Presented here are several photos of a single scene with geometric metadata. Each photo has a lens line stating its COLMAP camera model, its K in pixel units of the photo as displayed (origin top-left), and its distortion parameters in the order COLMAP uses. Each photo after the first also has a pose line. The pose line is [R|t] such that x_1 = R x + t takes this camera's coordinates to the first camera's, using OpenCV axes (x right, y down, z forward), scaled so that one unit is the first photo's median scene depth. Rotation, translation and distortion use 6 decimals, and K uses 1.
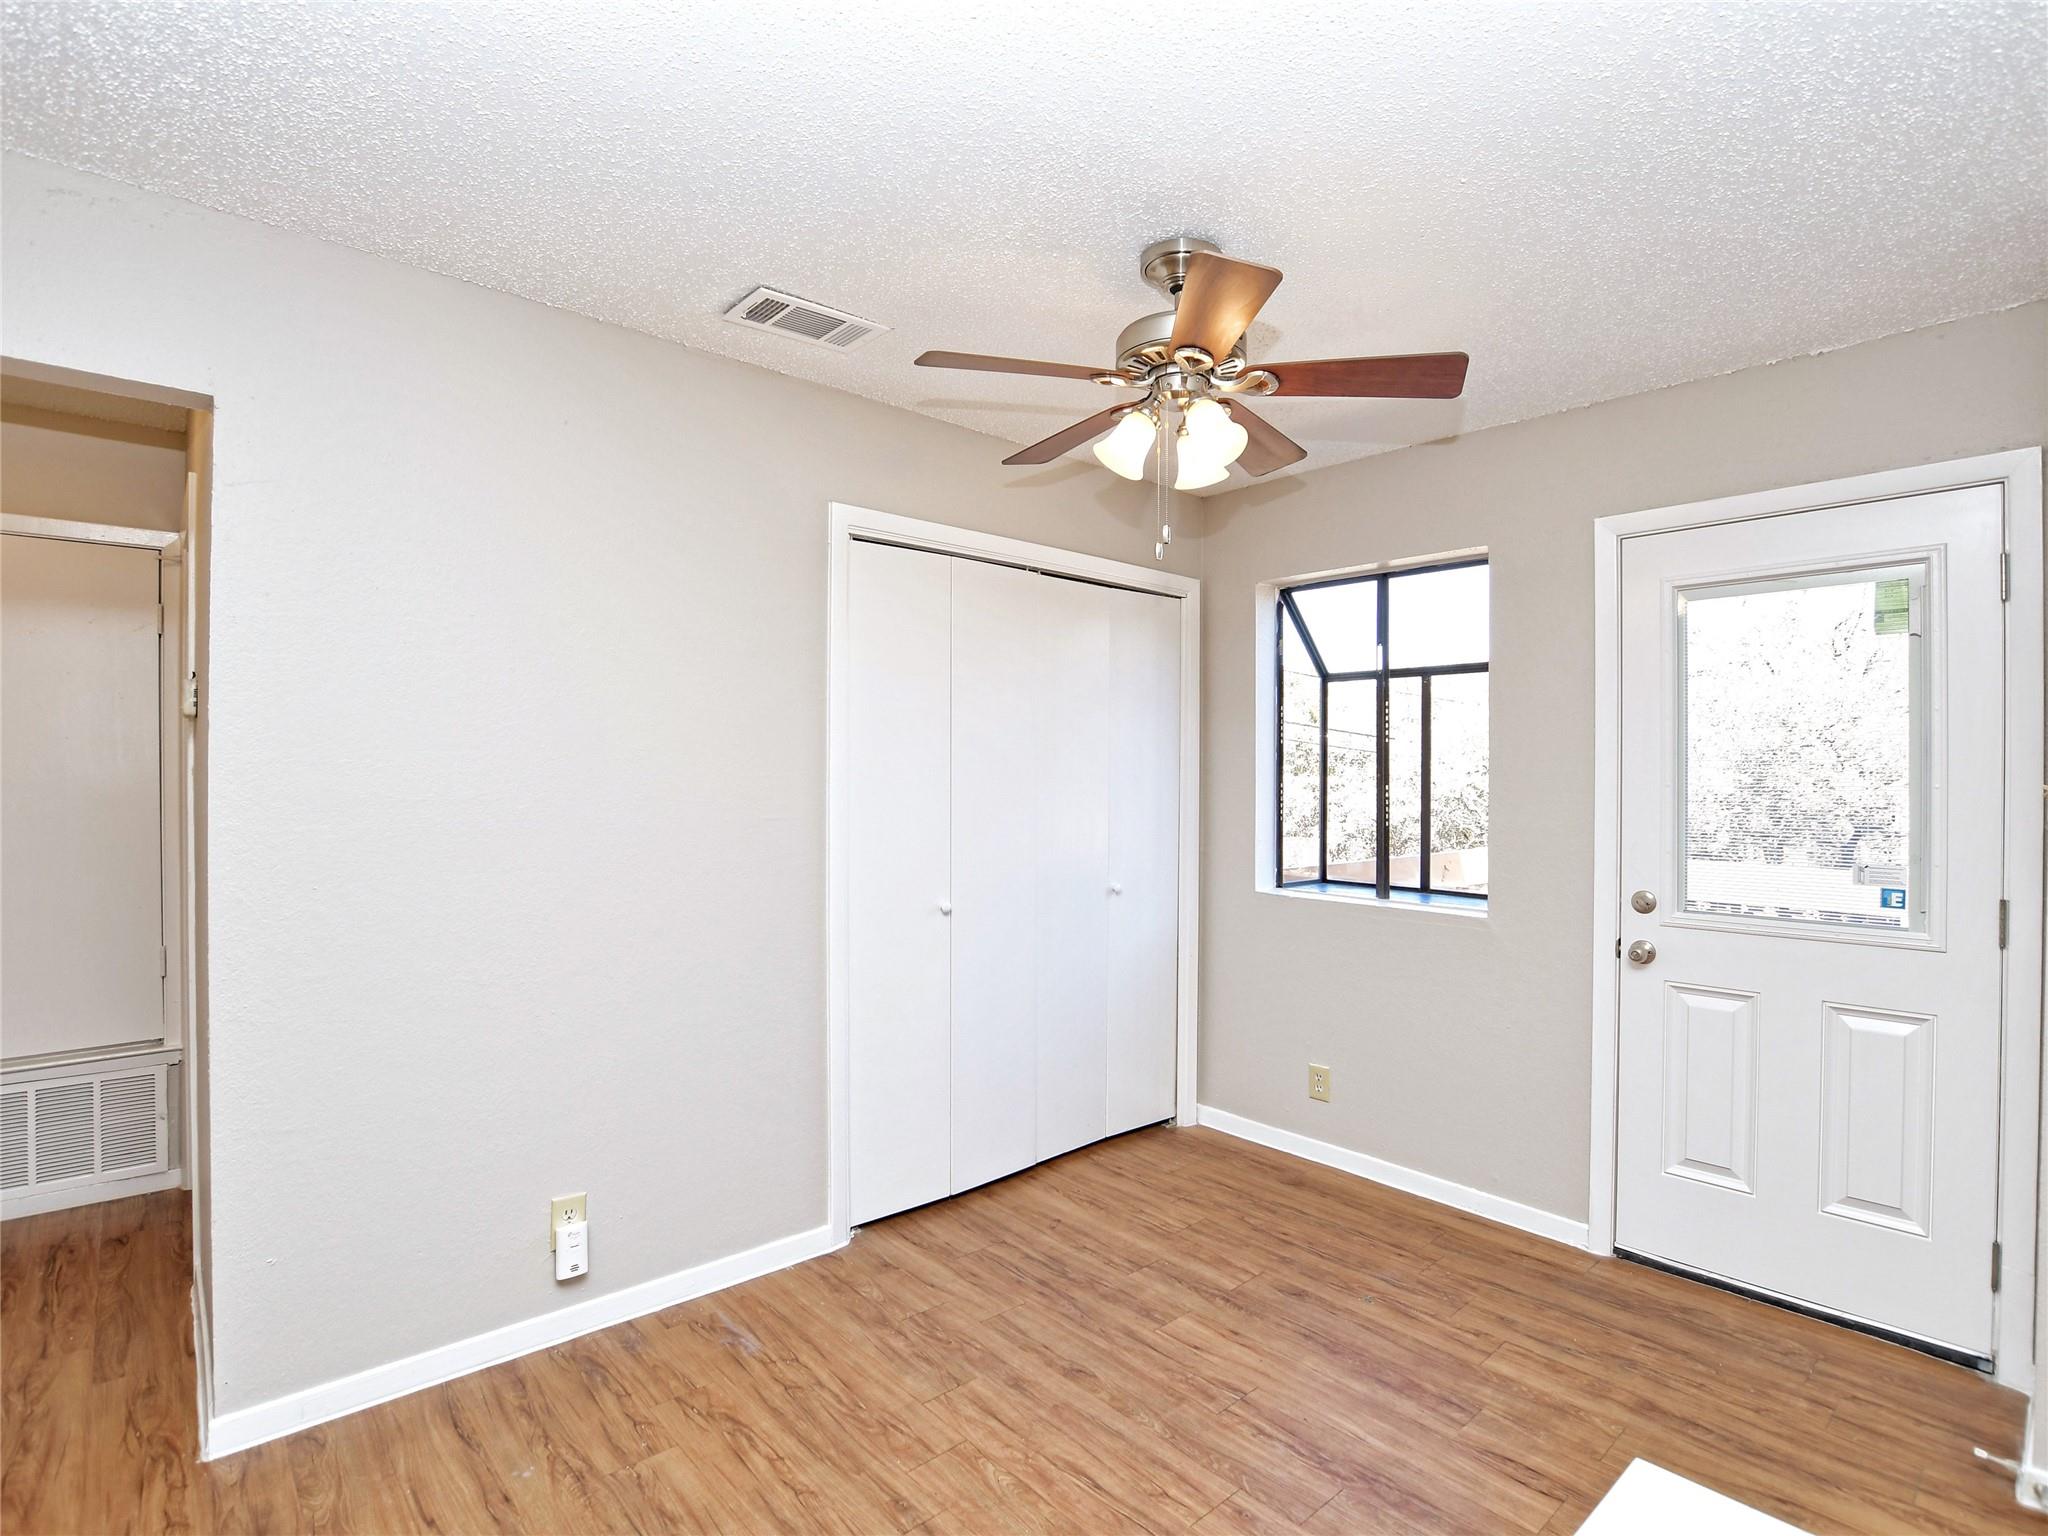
lens RADIAL K [[1015.2, 0, 1019.9], [0, 1015.2, 777.5], [0, 0, 1]] dist [-0.033565, 0.004159]
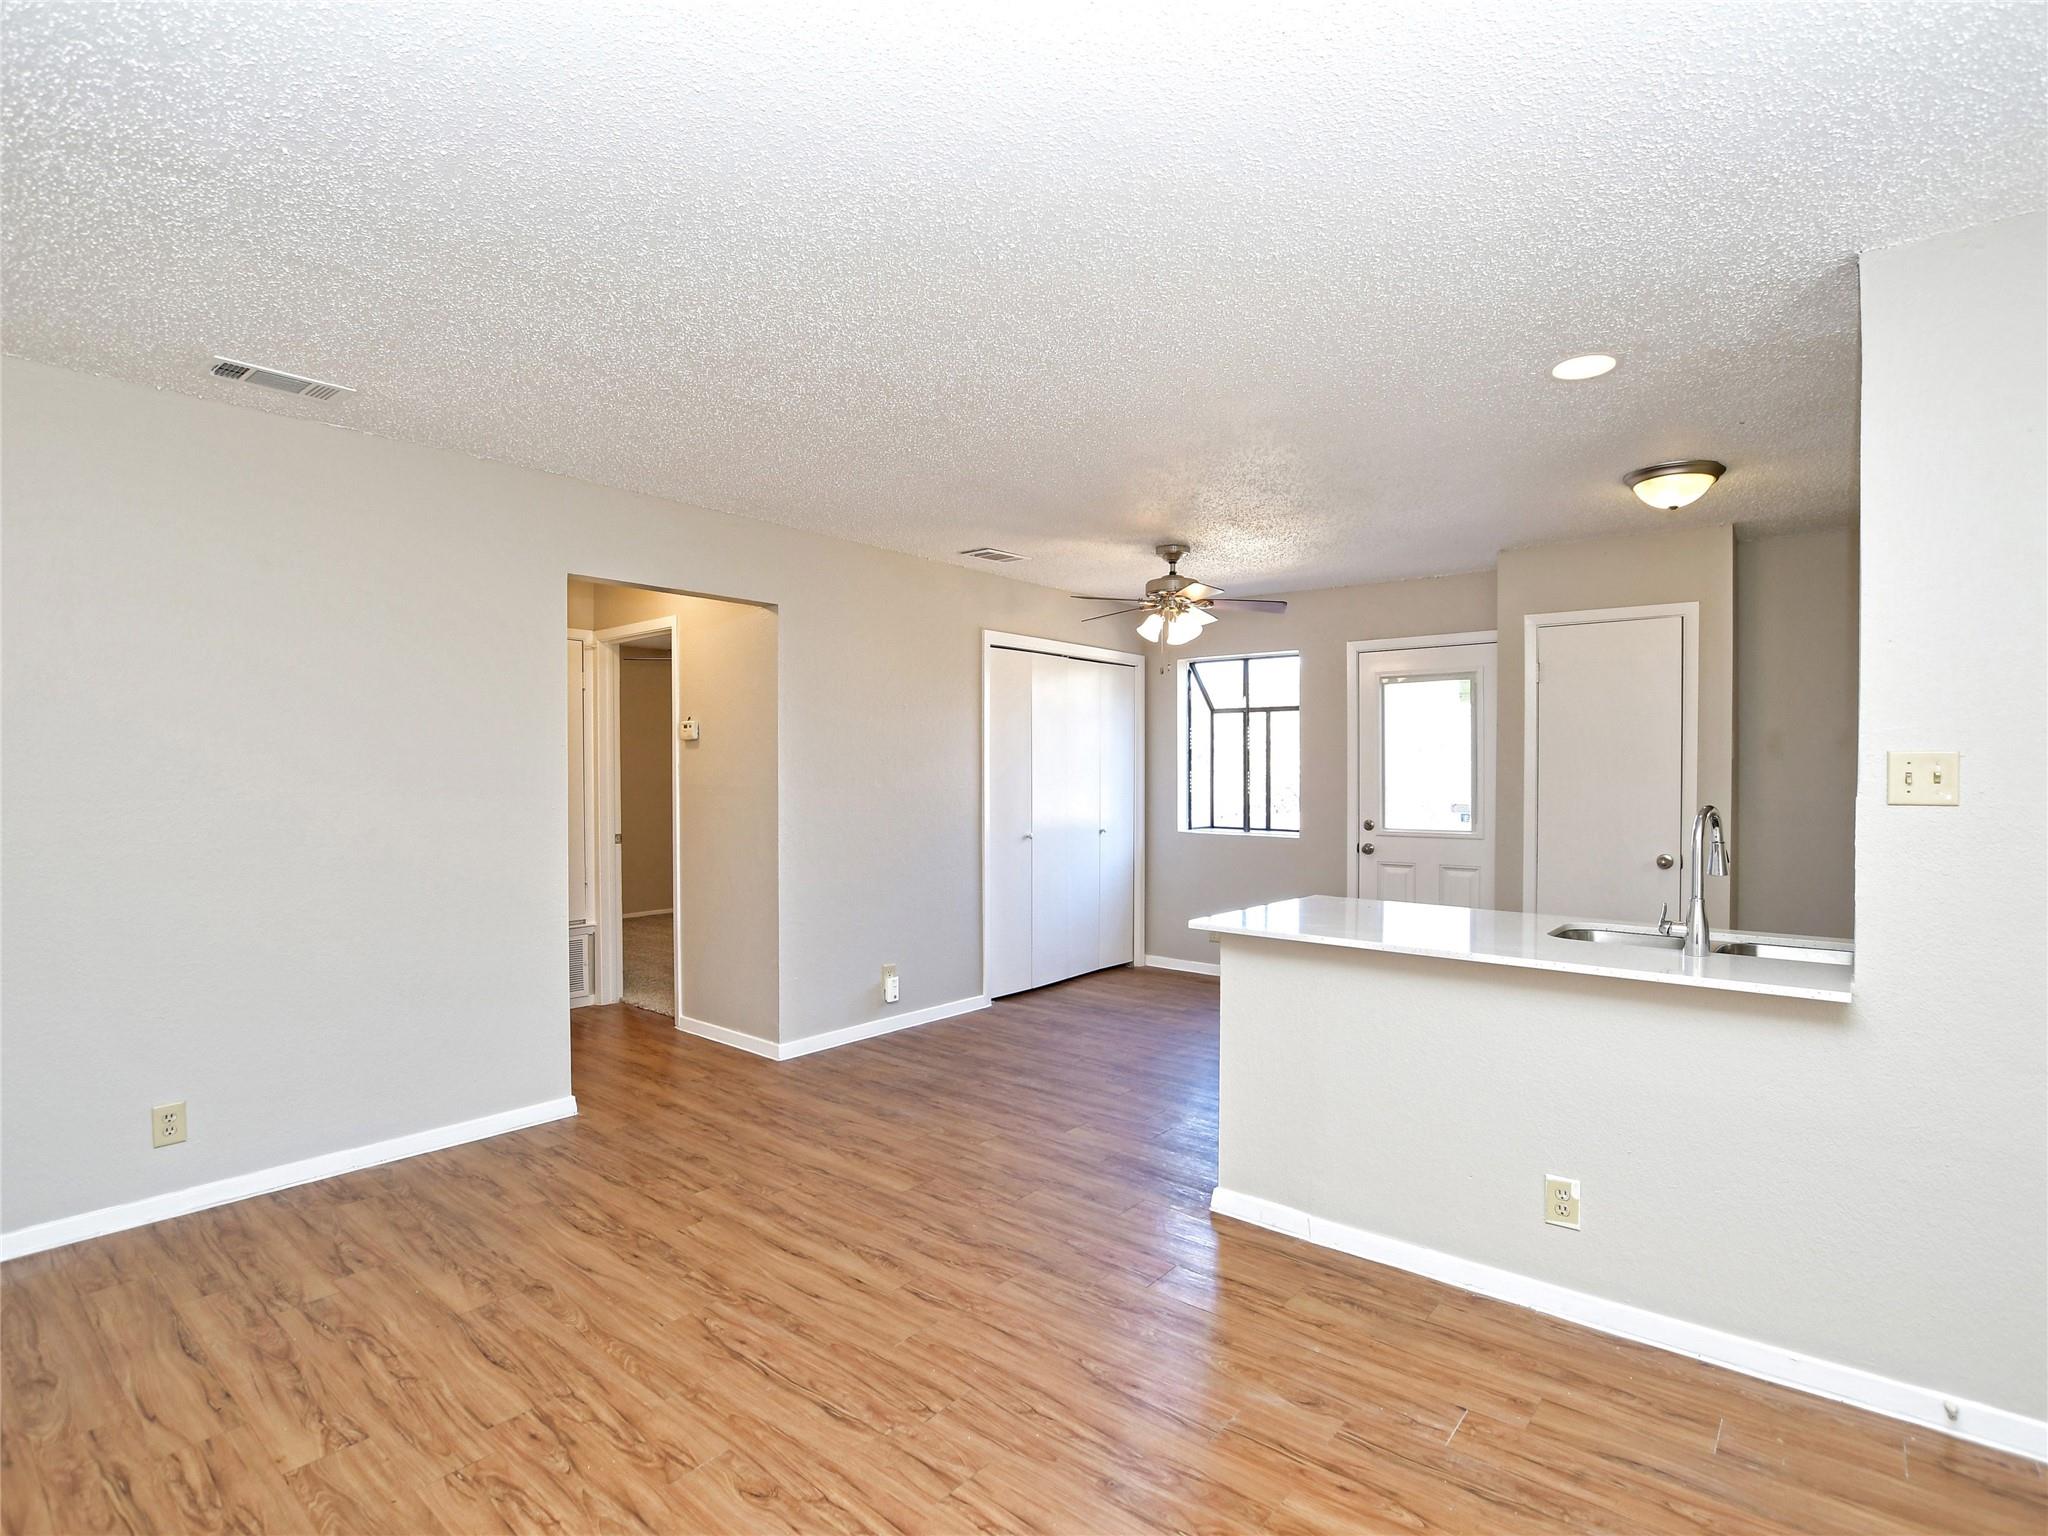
lens RADIAL K [[1015.2, 0, 1019.9], [0, 1015.2, 777.5], [0, 0, 1]] dist [-0.033565, 0.004159]
pose [[0.988641, -0.006487, 0.150155, -0.425963], [0.006054, 0.999976, 0.003345, 0.012446], [-0.150173, -0.002398, 0.988657, -1.002078]]
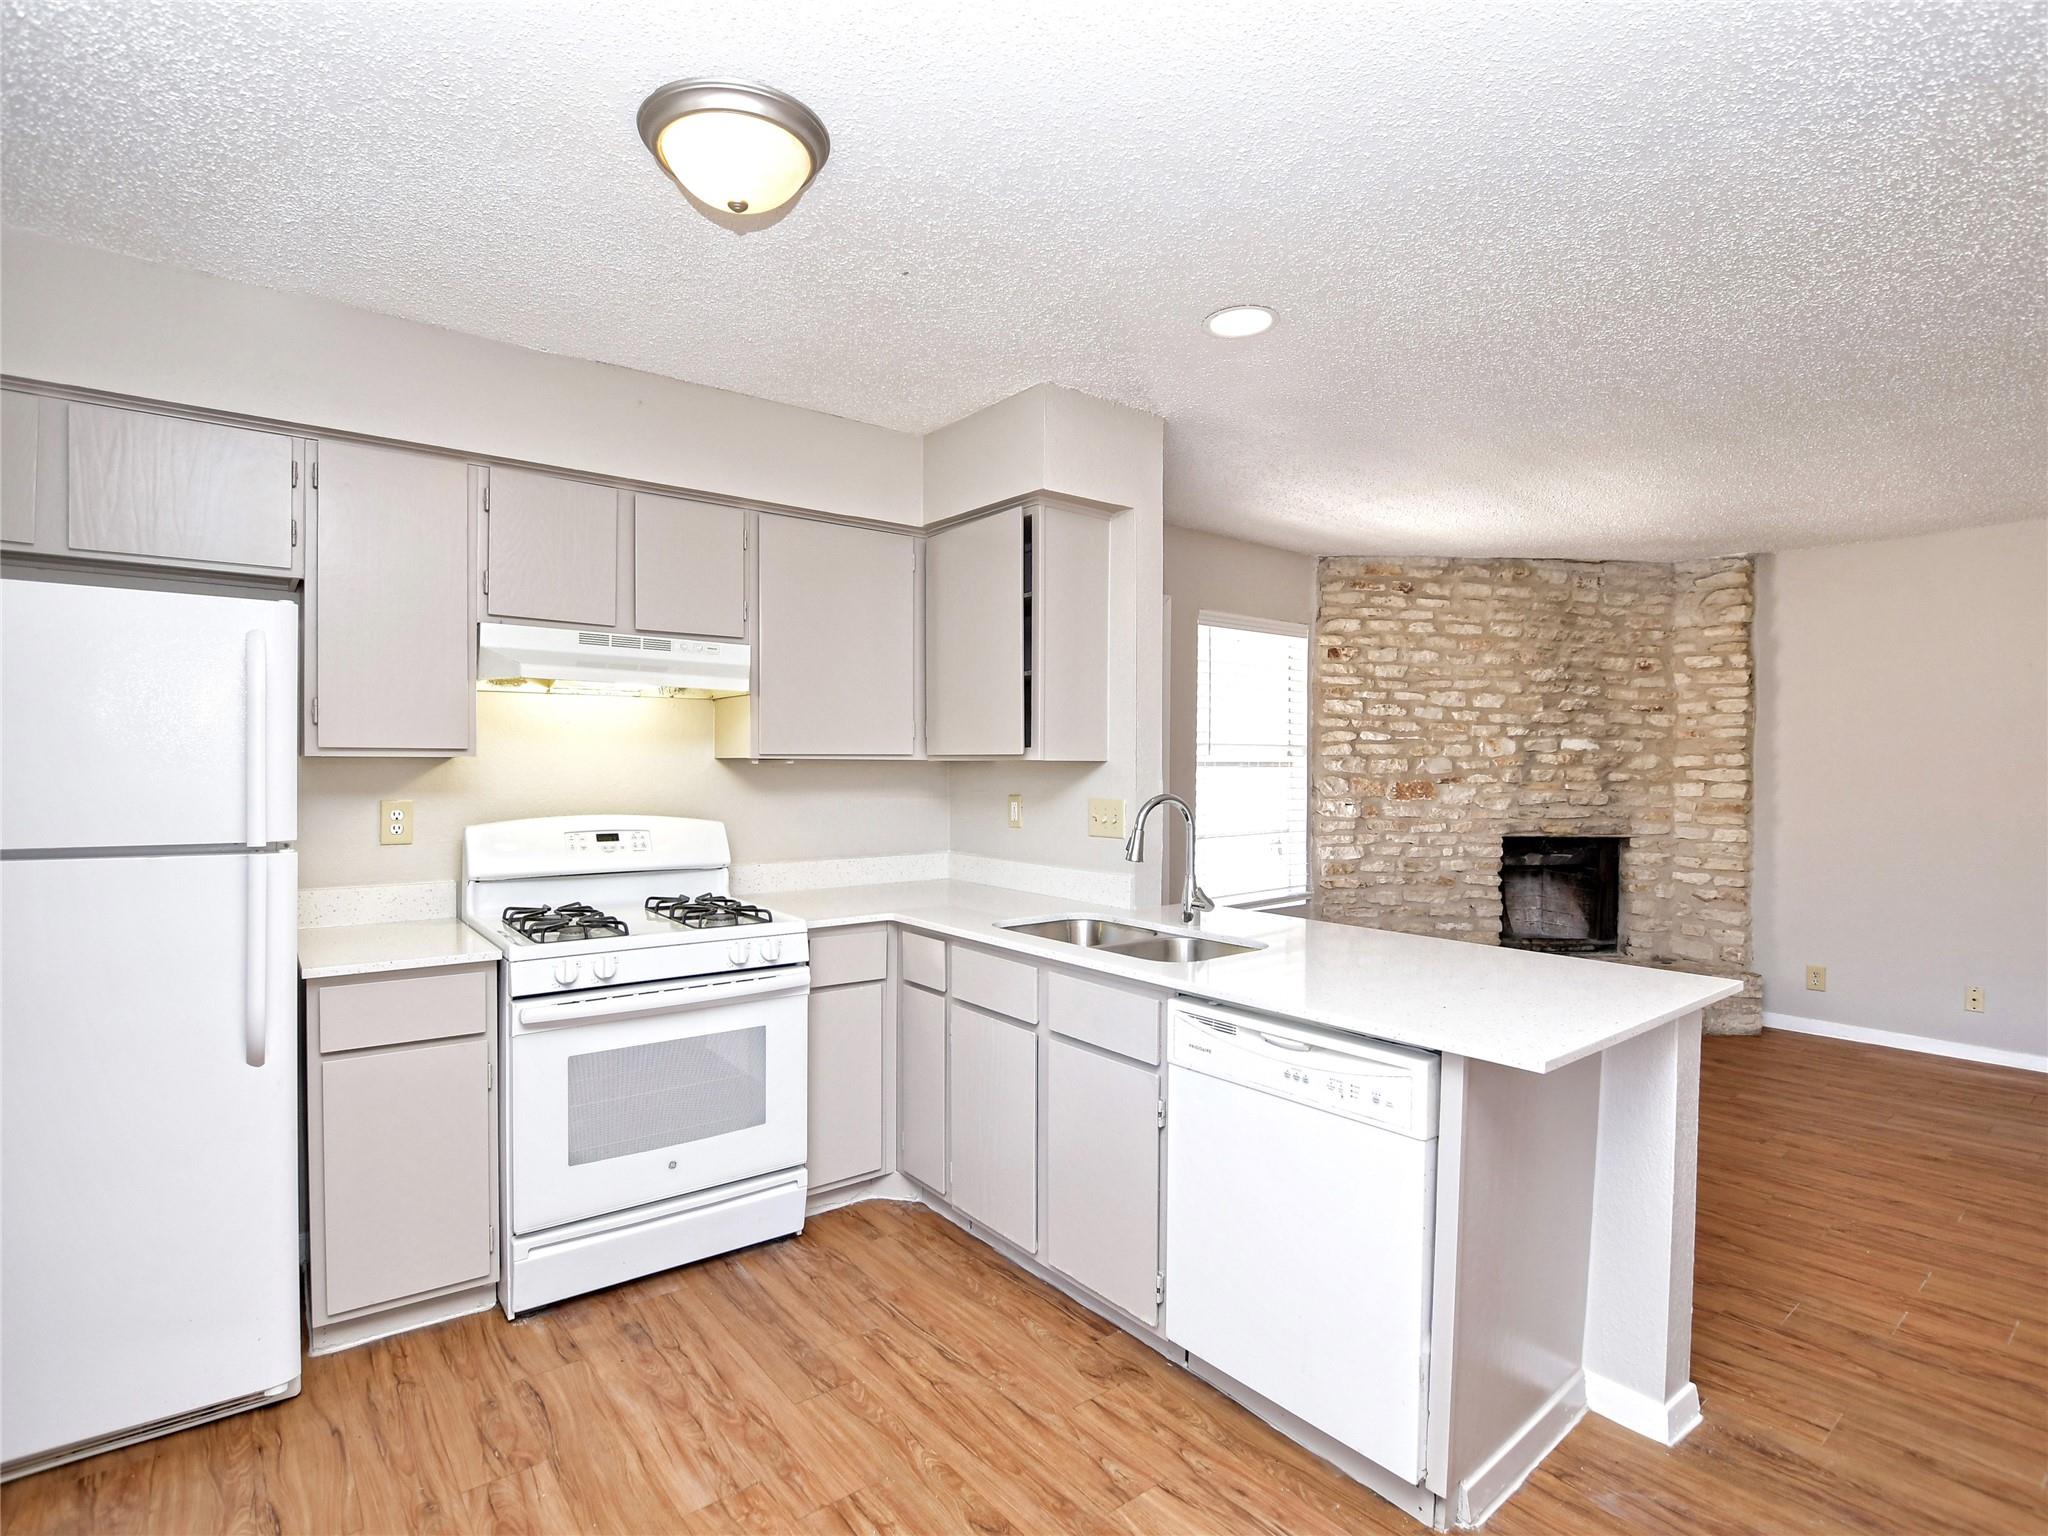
lens RADIAL K [[1015.2, 0, 1019.9], [0, 1015.2, 777.5], [0, 0, 1]] dist [-0.033565, 0.004159]
pose [[-0.998199, -0.015098, 0.058058, 0.413191], [-0.014000, 0.999716, 0.019278, 0.009294], [-0.058333, 0.018430, -0.998127, 0.812476]]
